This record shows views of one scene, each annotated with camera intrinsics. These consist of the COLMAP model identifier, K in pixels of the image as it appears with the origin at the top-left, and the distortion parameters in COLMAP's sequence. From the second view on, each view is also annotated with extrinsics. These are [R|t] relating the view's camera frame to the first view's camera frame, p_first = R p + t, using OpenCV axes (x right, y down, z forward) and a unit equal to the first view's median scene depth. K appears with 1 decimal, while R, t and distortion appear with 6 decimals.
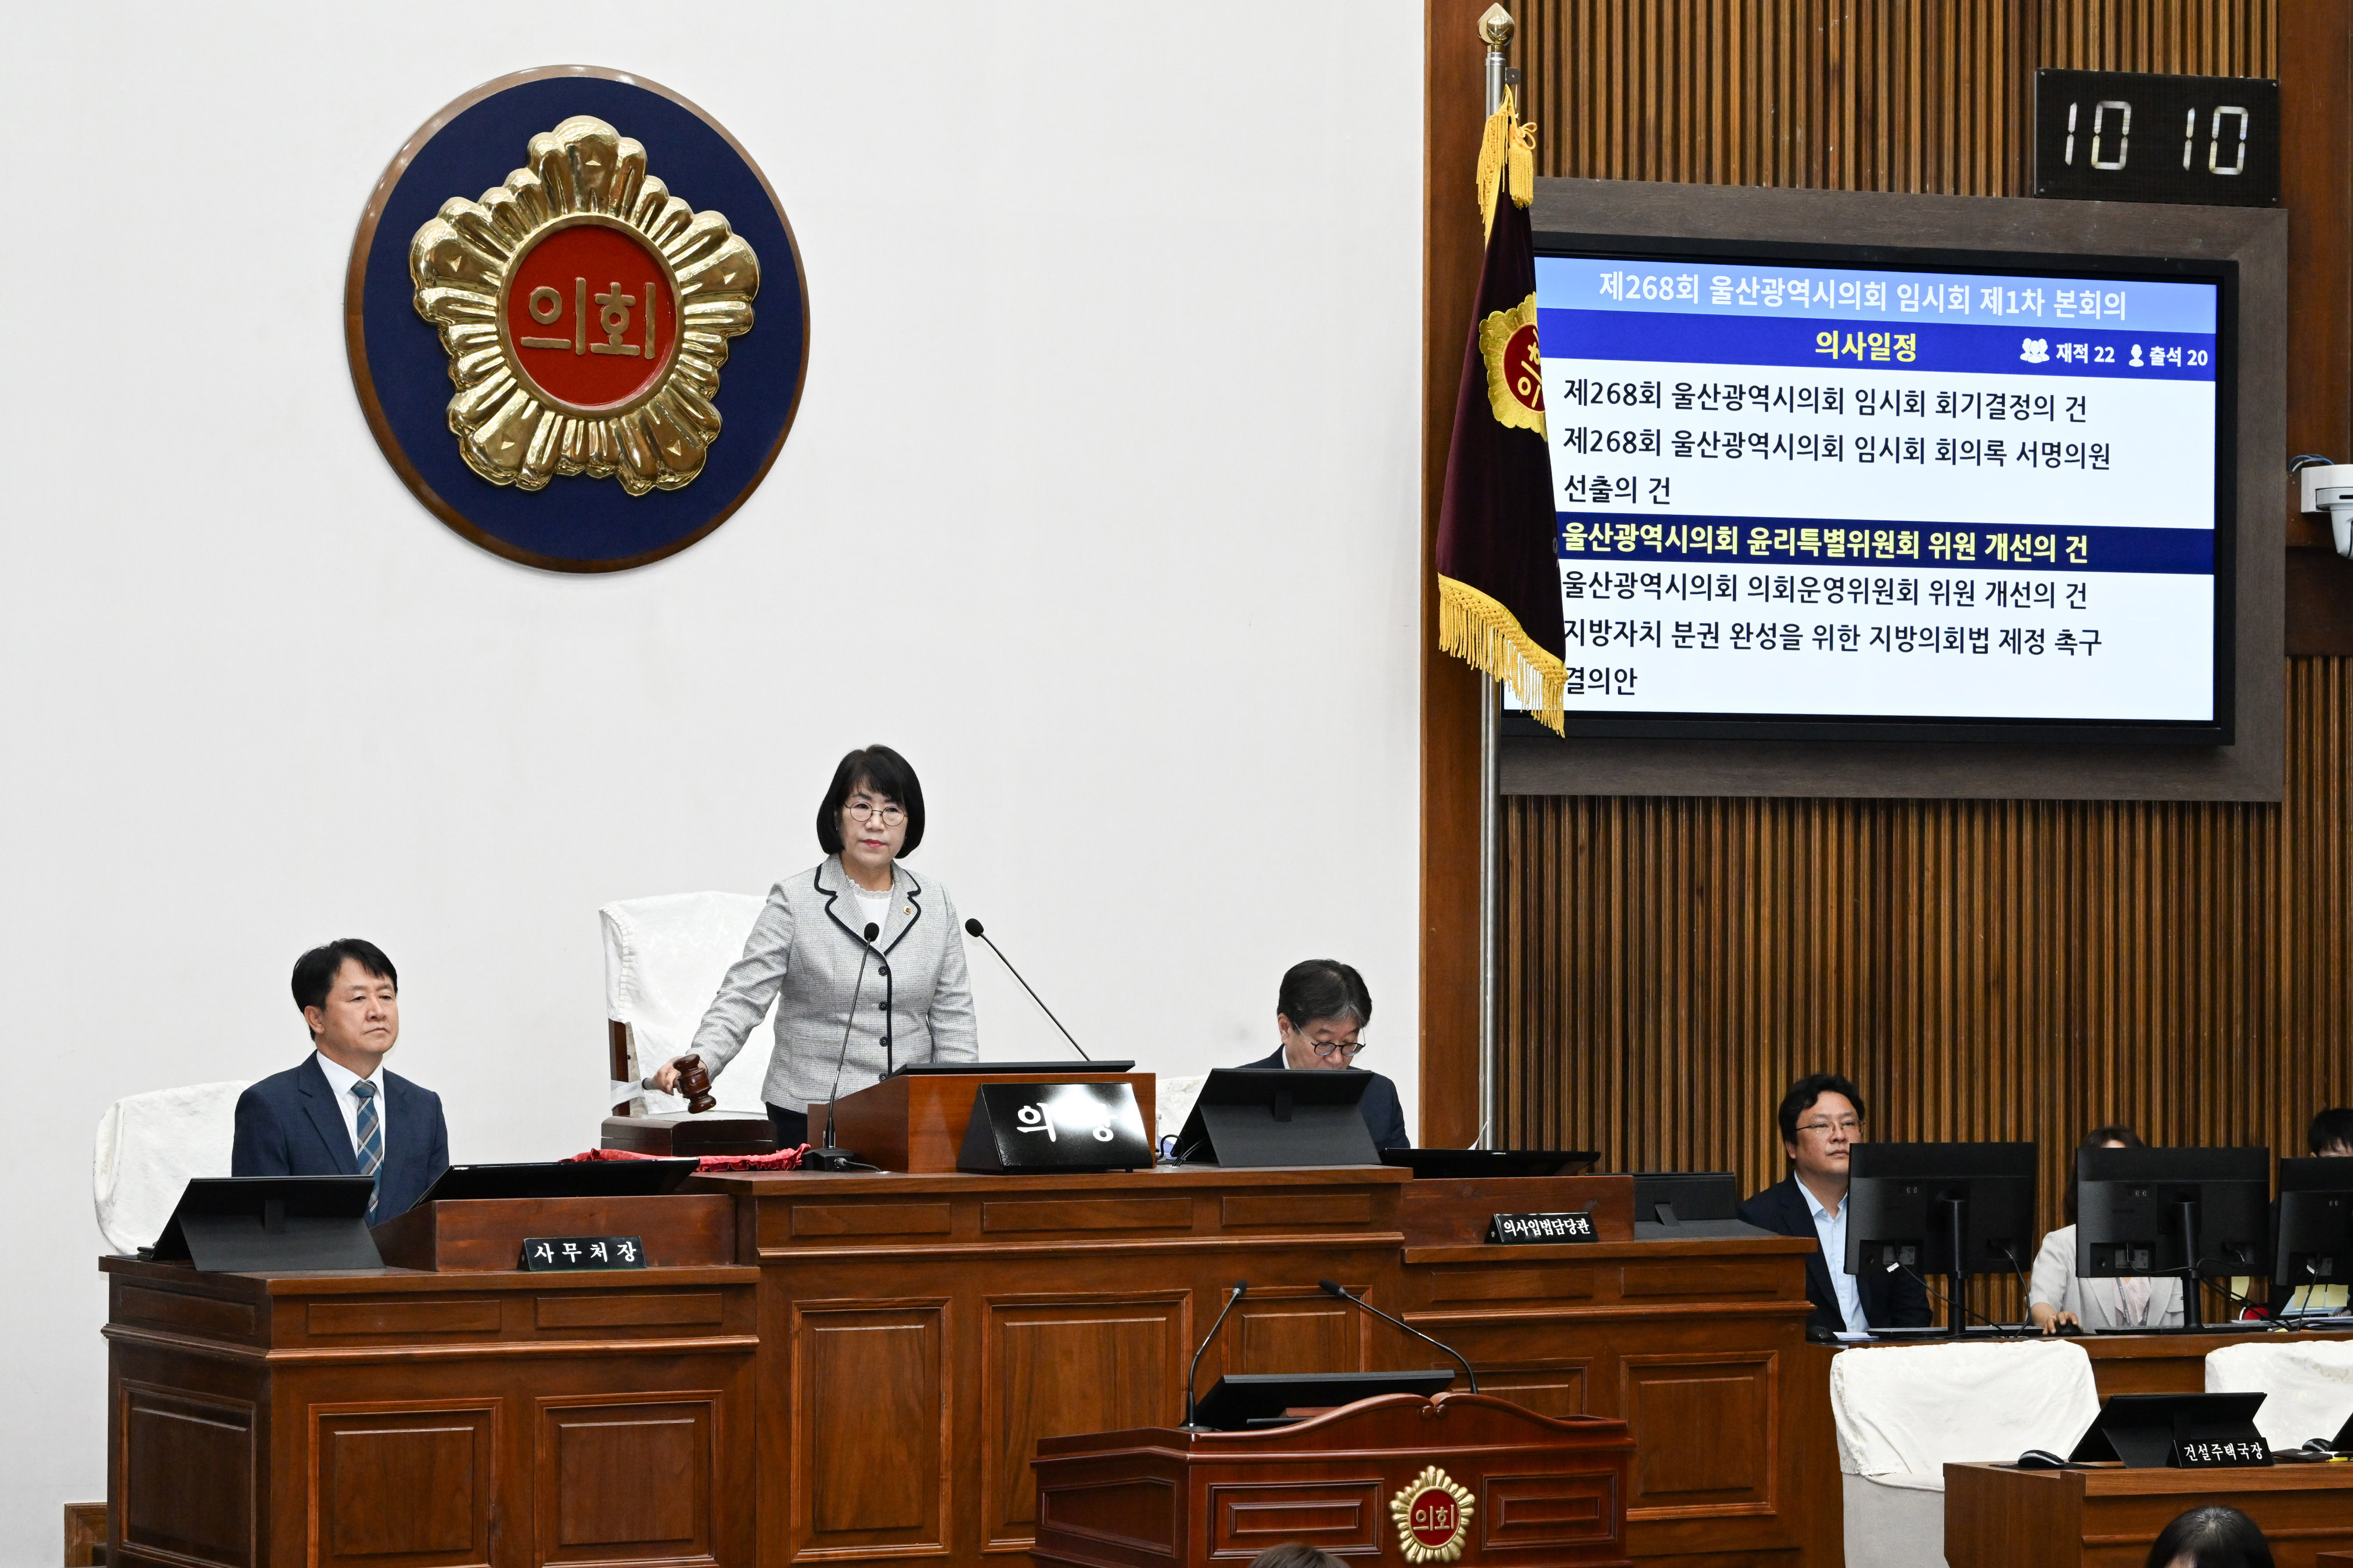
lens RADIAL K [[6942.2, 0, 1180.7], [0, 6942.2, 785.3], [0, 0, 1]] dist [0.013257, 0.000000]
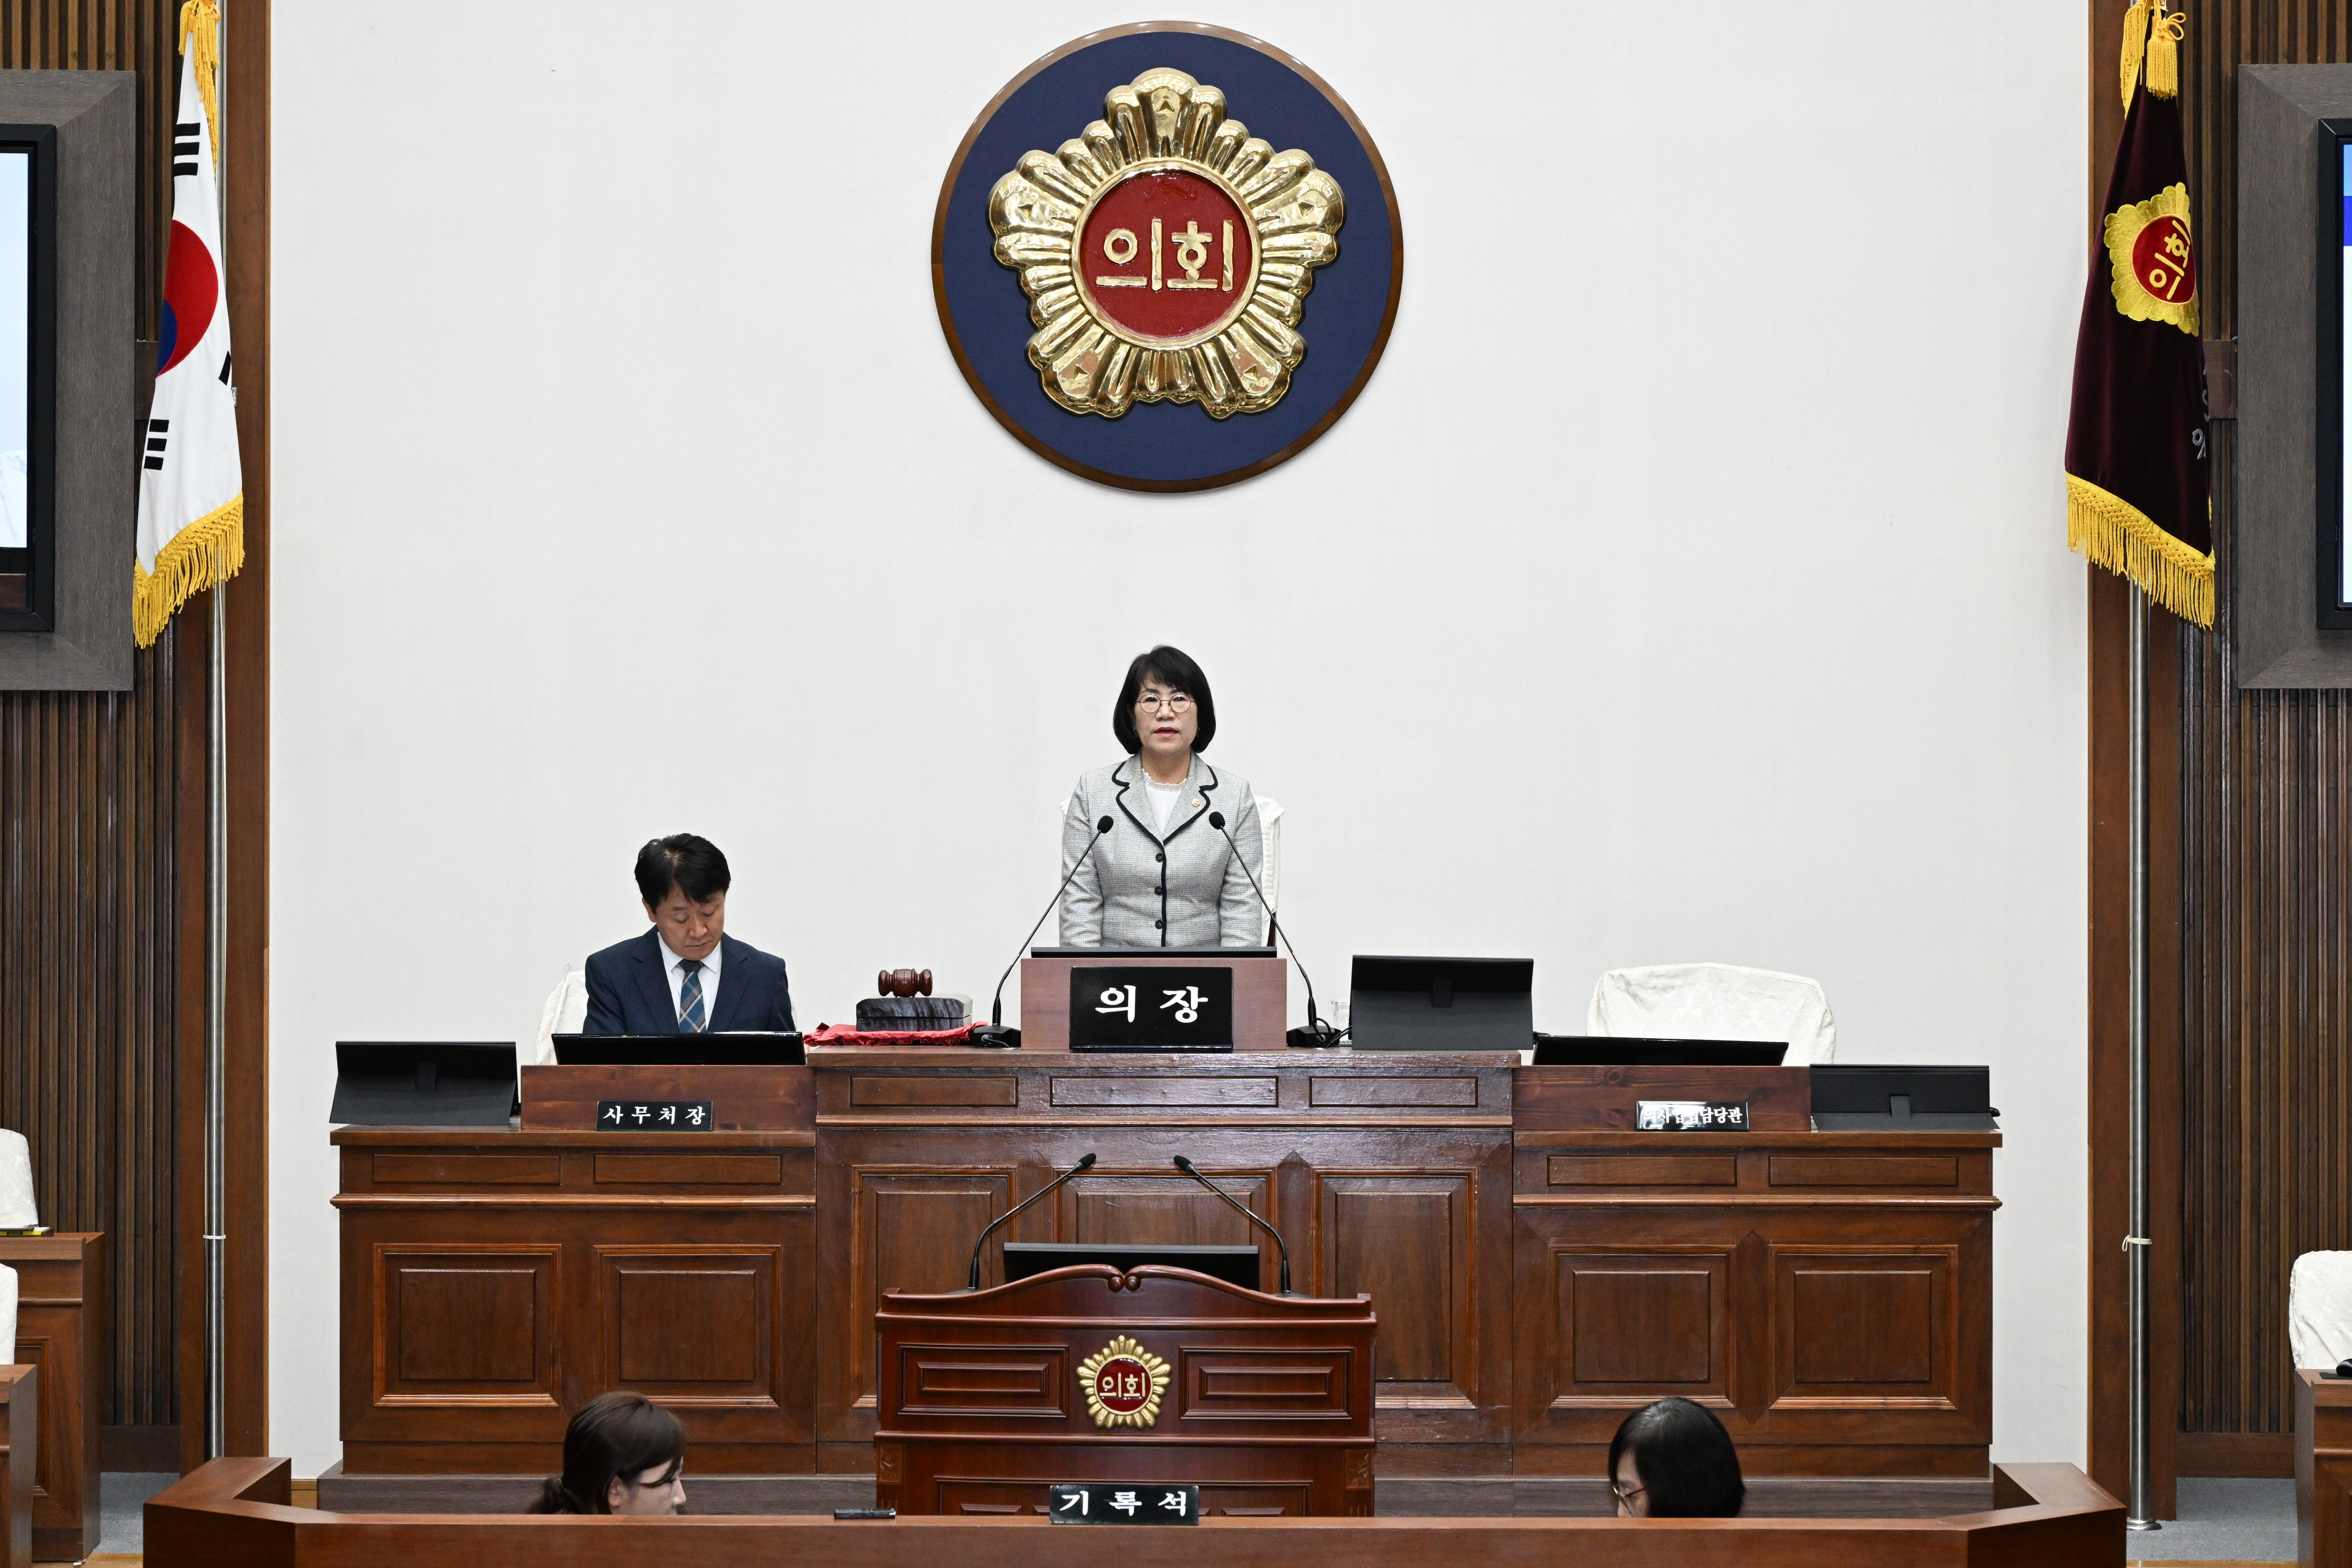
lens RADIAL K [[6456.0, 0, 1131.9], [0, 6456.0, 777.2], [0, 0, 1]] dist [0.003097, 0.000000]
pose [[0.860117, -0.004705, -0.510075, 0.450042], [0.010494, 0.999909, 0.008473, 0.005343], [0.509989, -0.012640, 0.860088, 0.144284]]
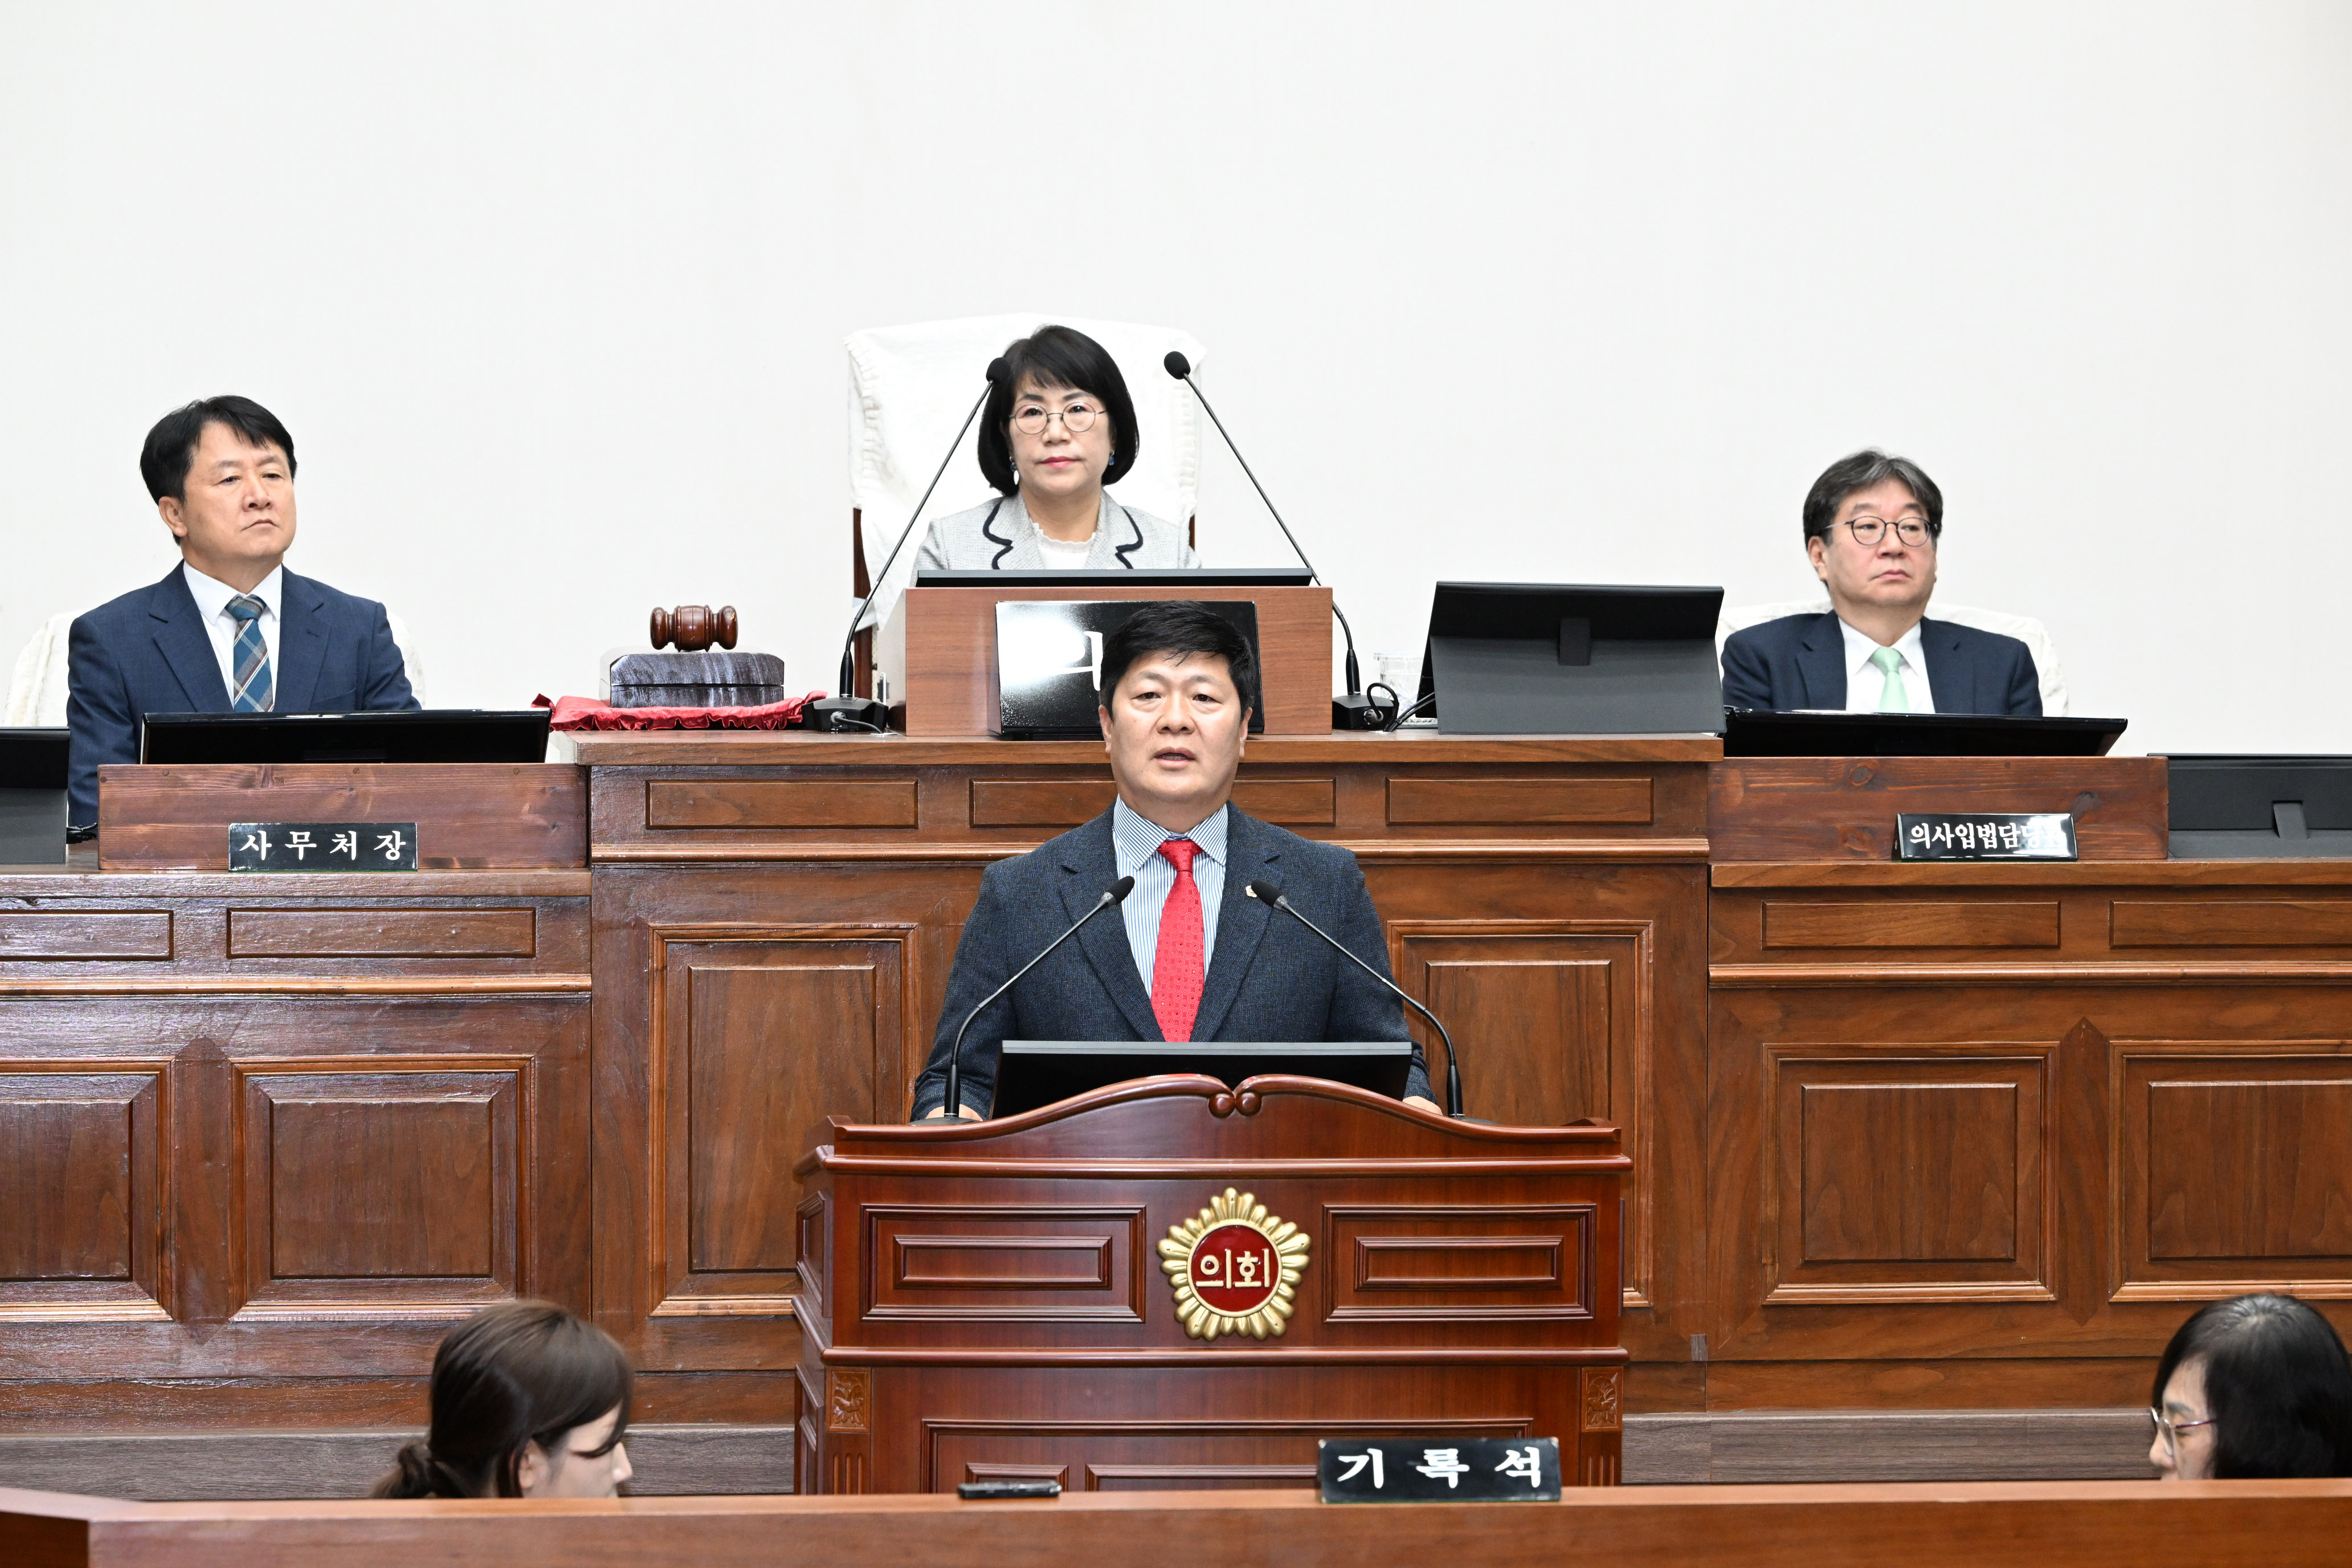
lens RADIAL K [[10040.0, 0, 1173.6], [0, 10040.0, 787.6], [0, 0, 1]] dist [-0.032166, 0.000000]
pose [[0.918342, 0.014415, -0.395526, 0.337495], [0.008481, 0.998390, 0.056077, 0.006965], [0.395698, -0.054852, 0.916741, 0.125588]]
